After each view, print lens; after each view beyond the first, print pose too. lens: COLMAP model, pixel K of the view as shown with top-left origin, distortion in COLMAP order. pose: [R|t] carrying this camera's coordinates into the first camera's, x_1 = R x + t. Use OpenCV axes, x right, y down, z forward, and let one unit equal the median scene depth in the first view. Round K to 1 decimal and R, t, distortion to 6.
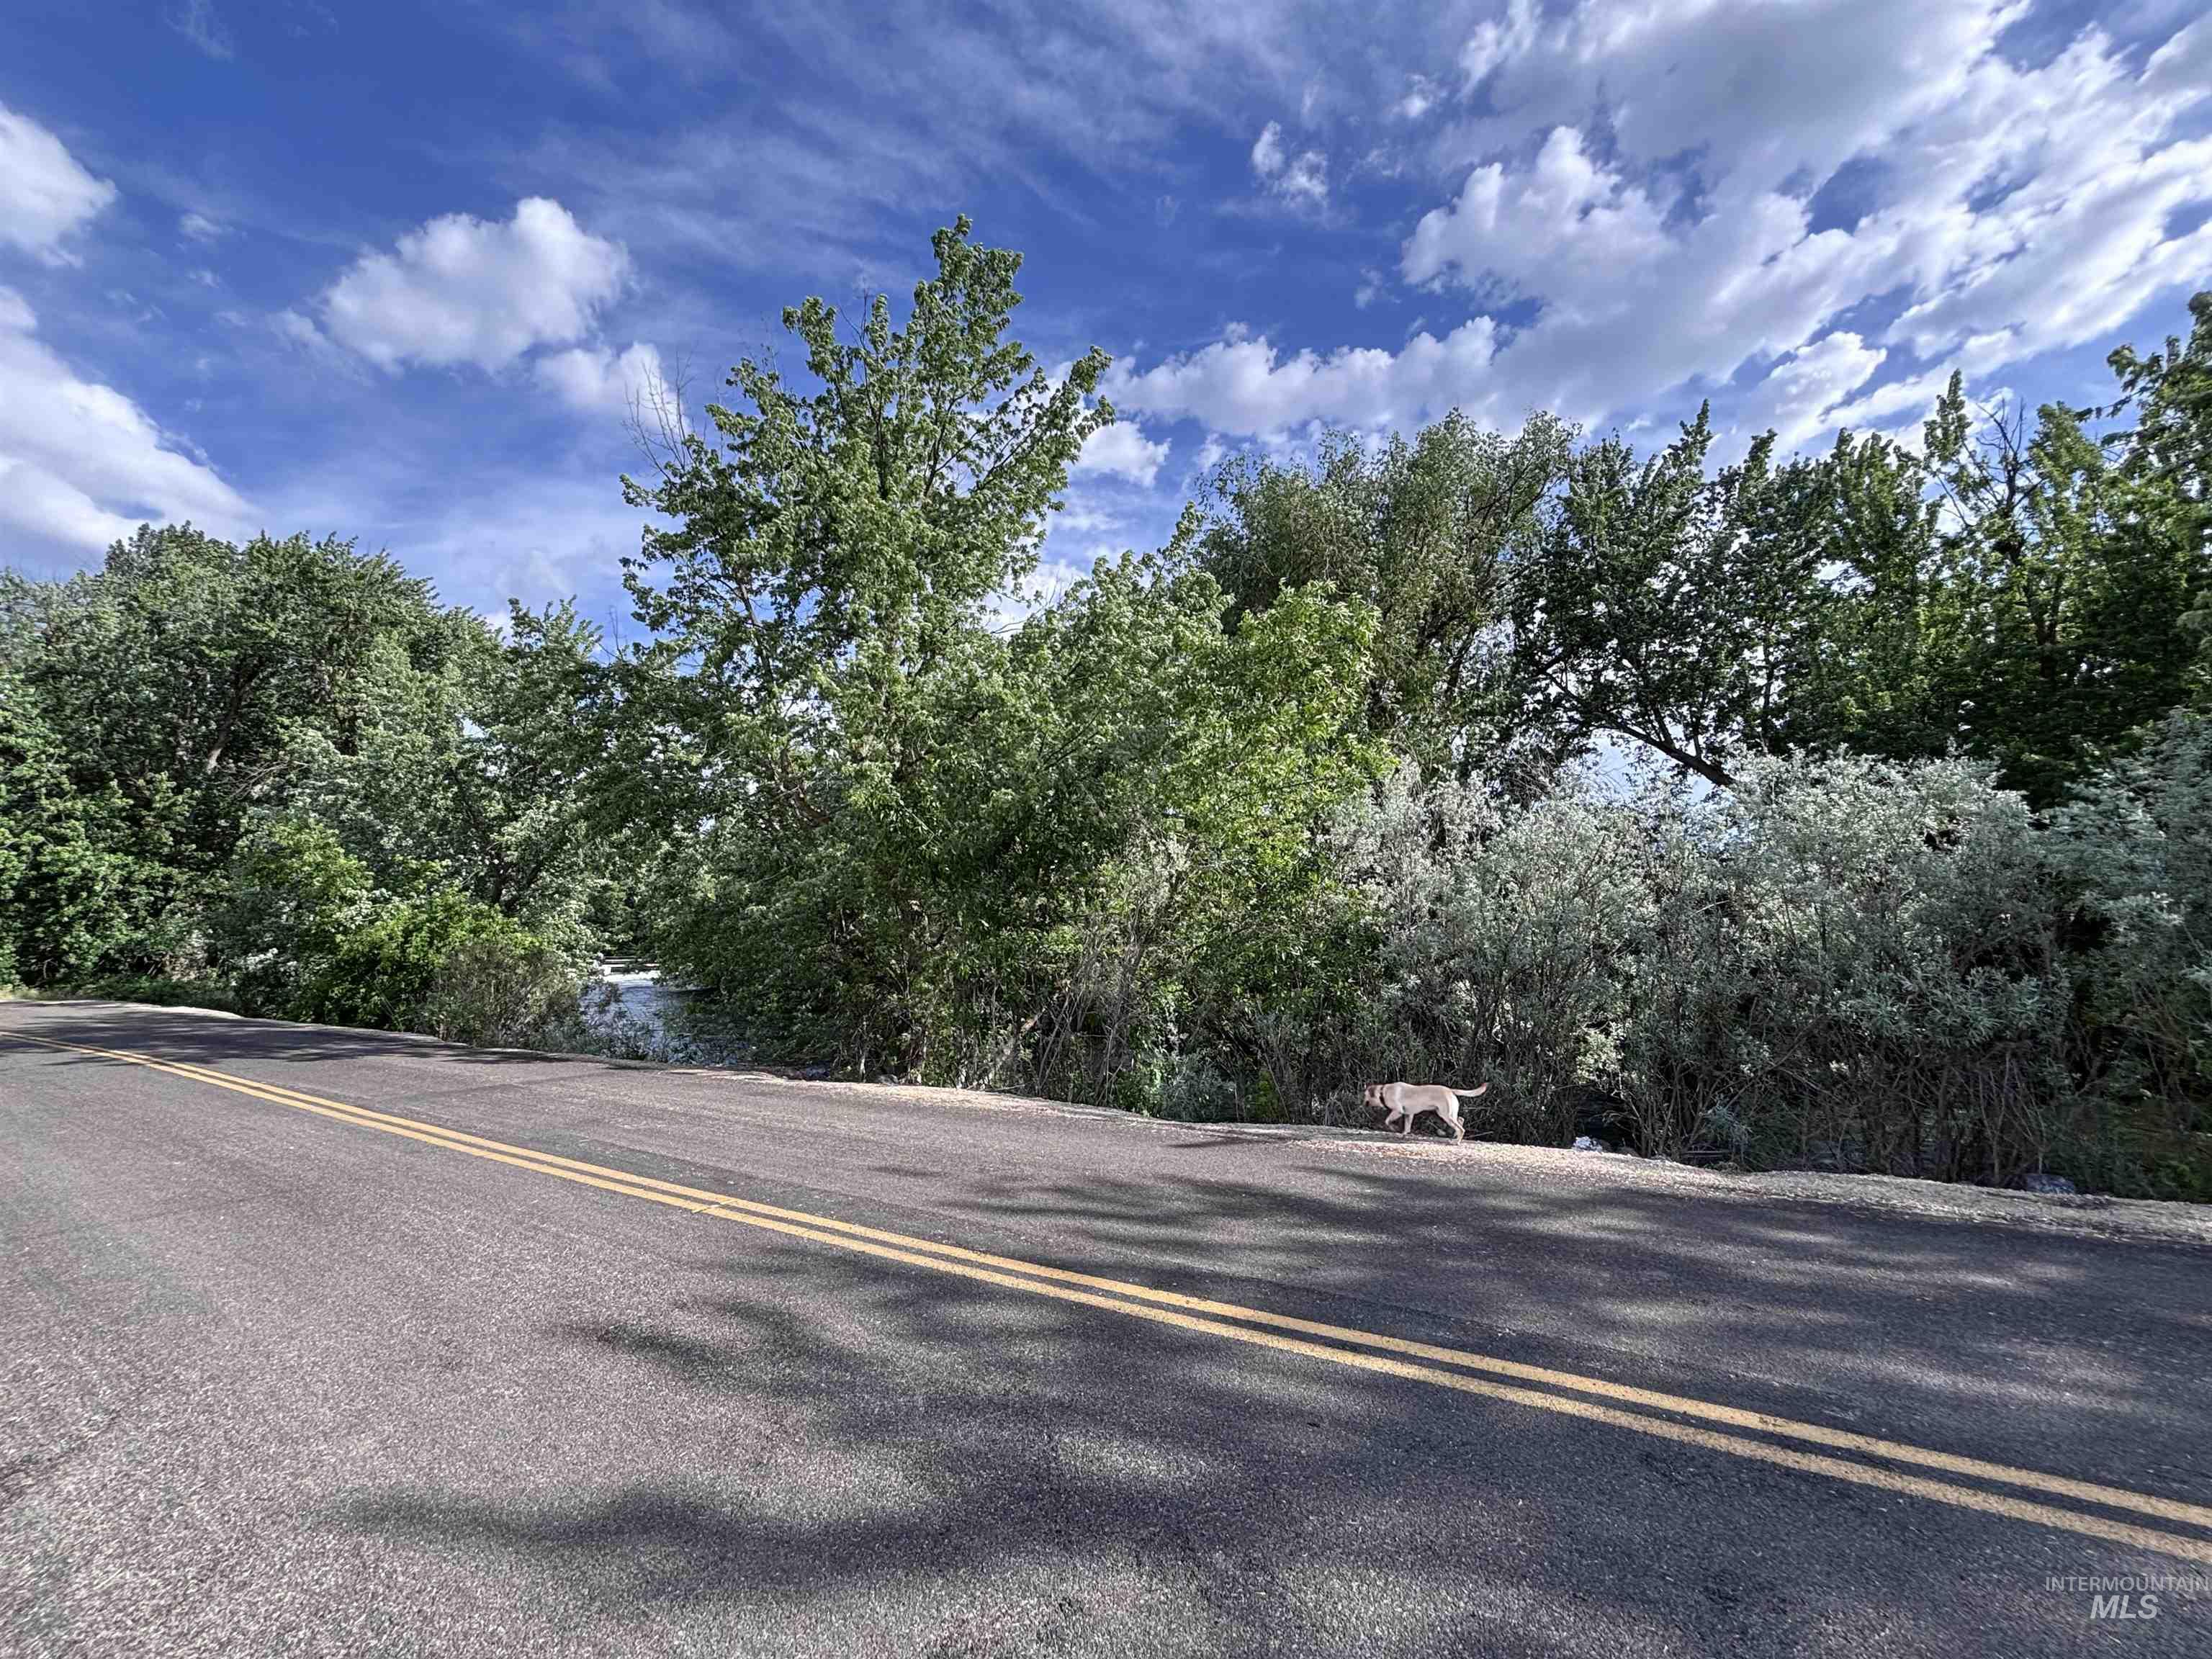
lens RADIAL K [[859.7, 0, 1098.2], [0, 859.7, 827.1], [0, 0, 1]] dist [-0.012494, -0.000159]
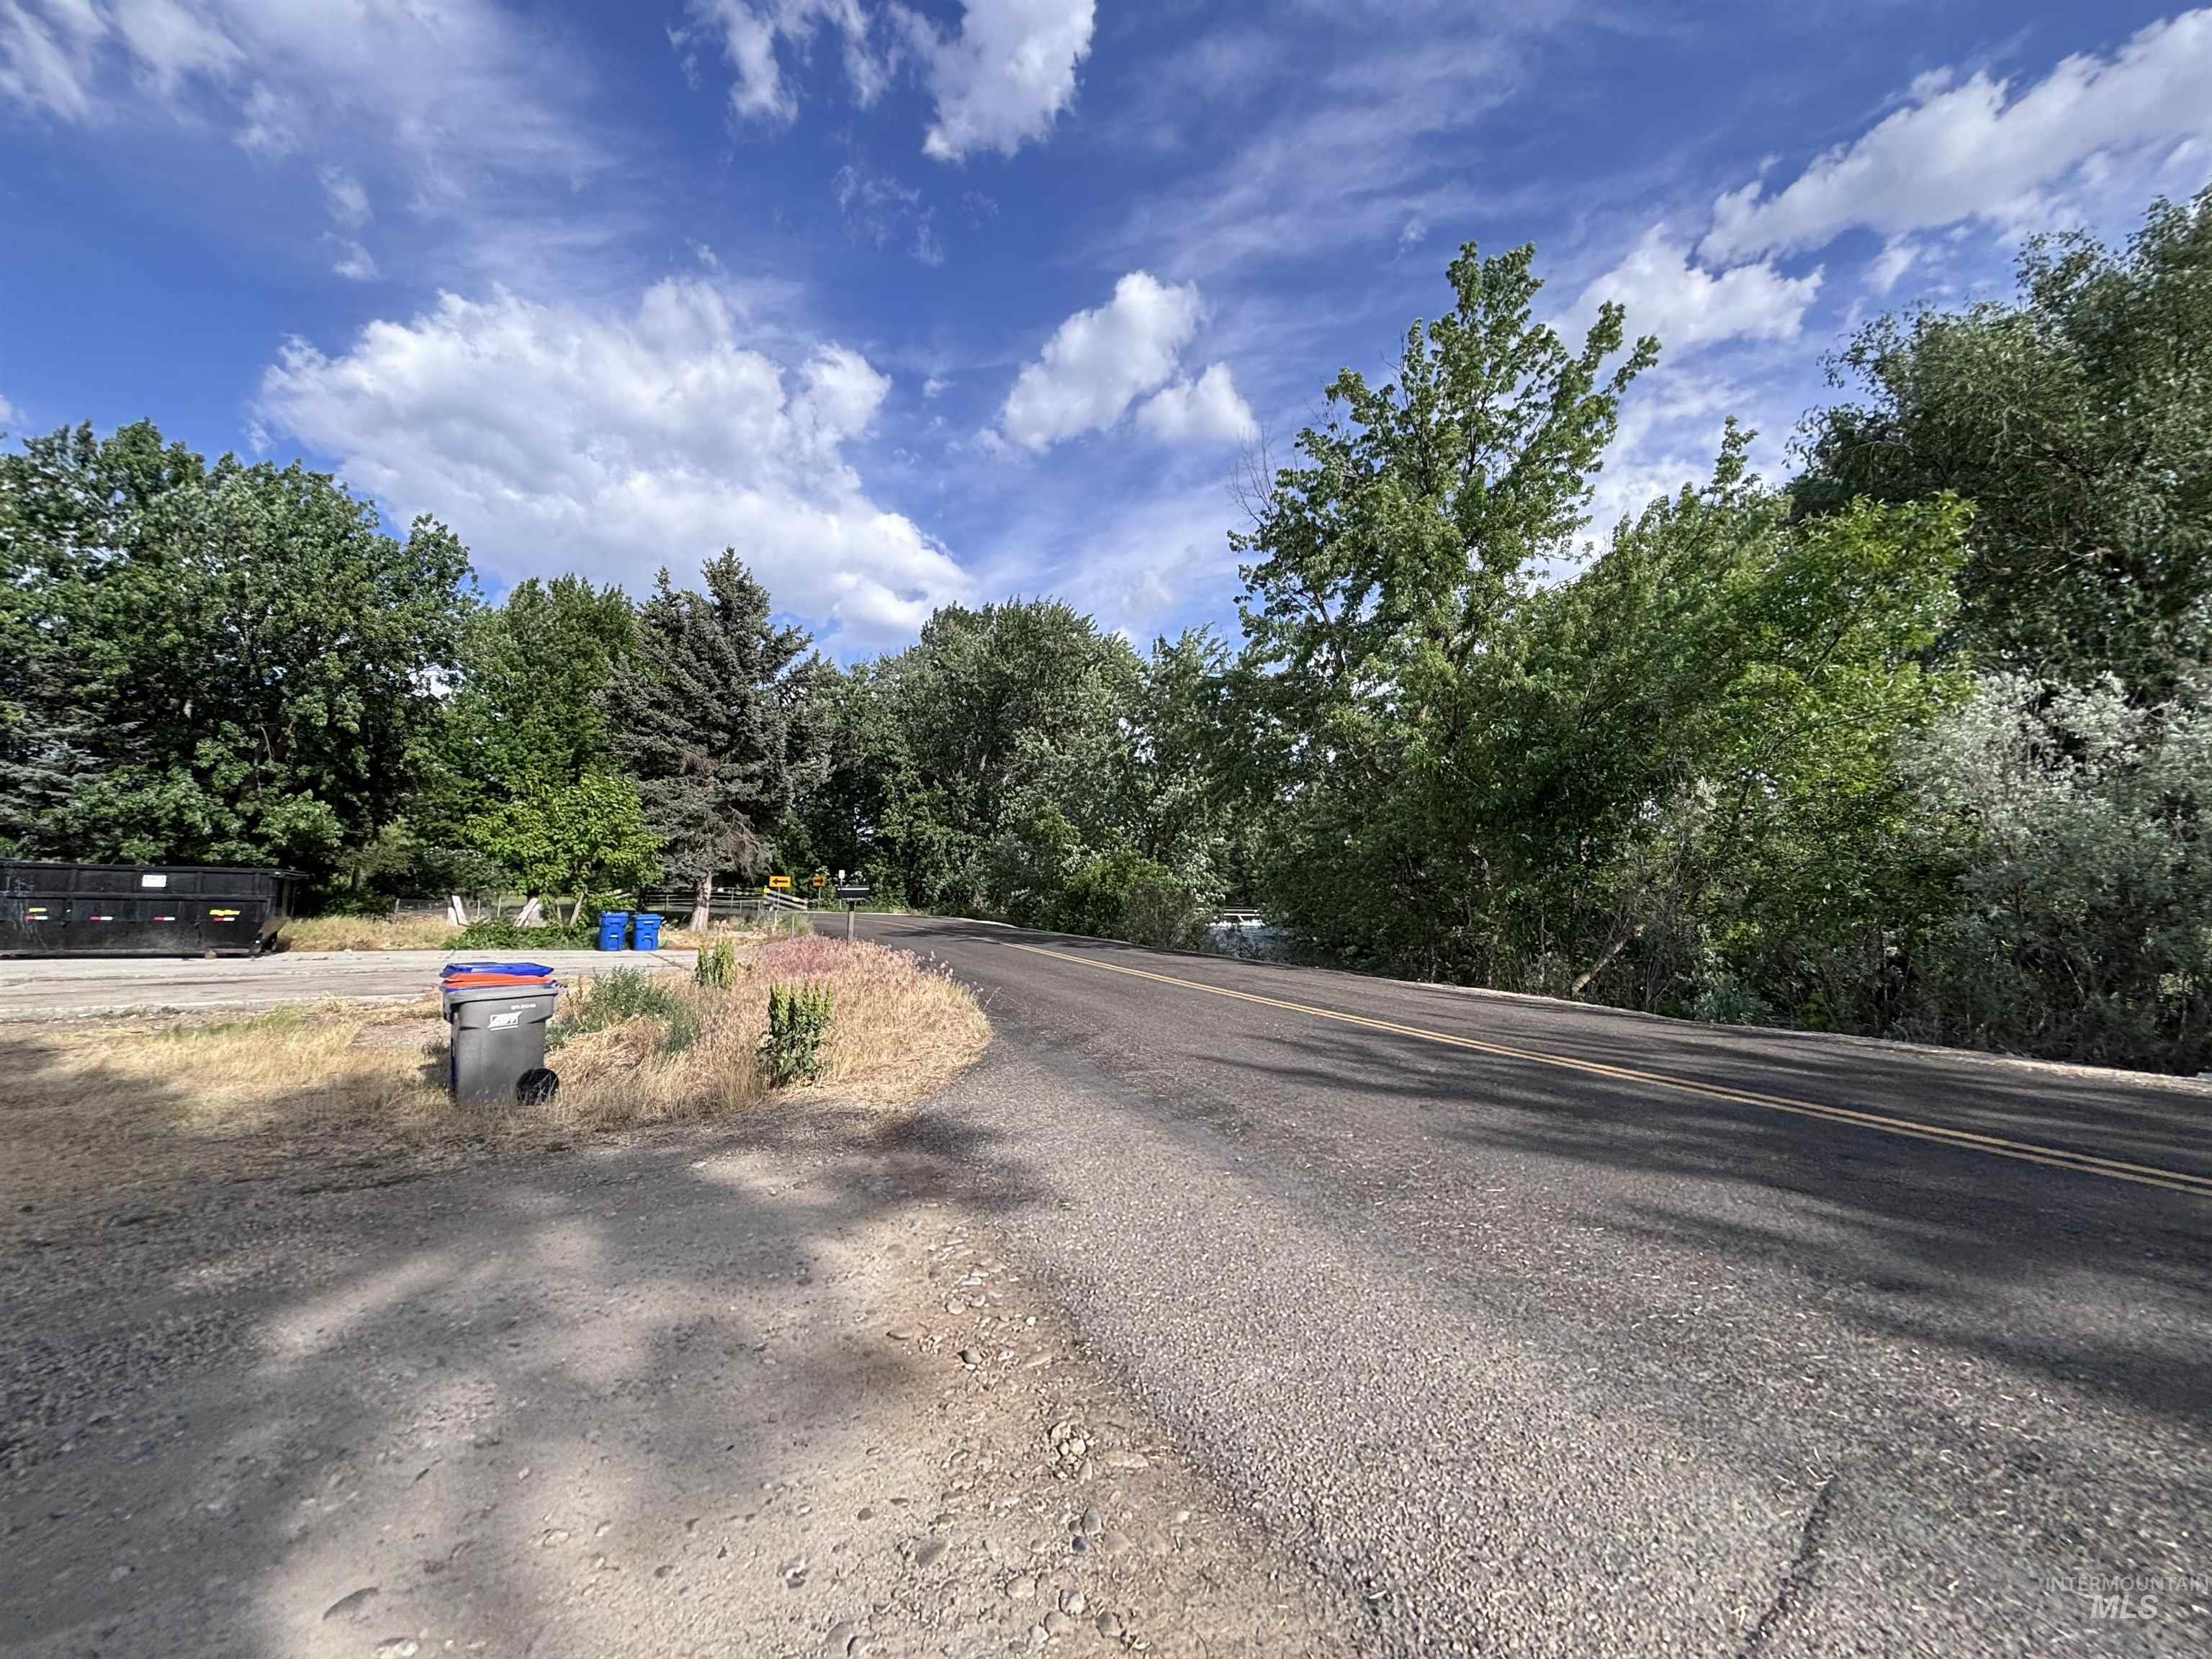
lens RADIAL K [[857.4, 0, 1108.4], [0, 857.4, 811.0], [0, 0, 1]] dist [-0.027515, 0.005471]
pose [[0.802608, -0.031923, -0.595652, 0.044644], [0.046287, 0.998889, 0.008835, 0.004117], [0.594708, -0.034662, 0.803194, -0.118768]]
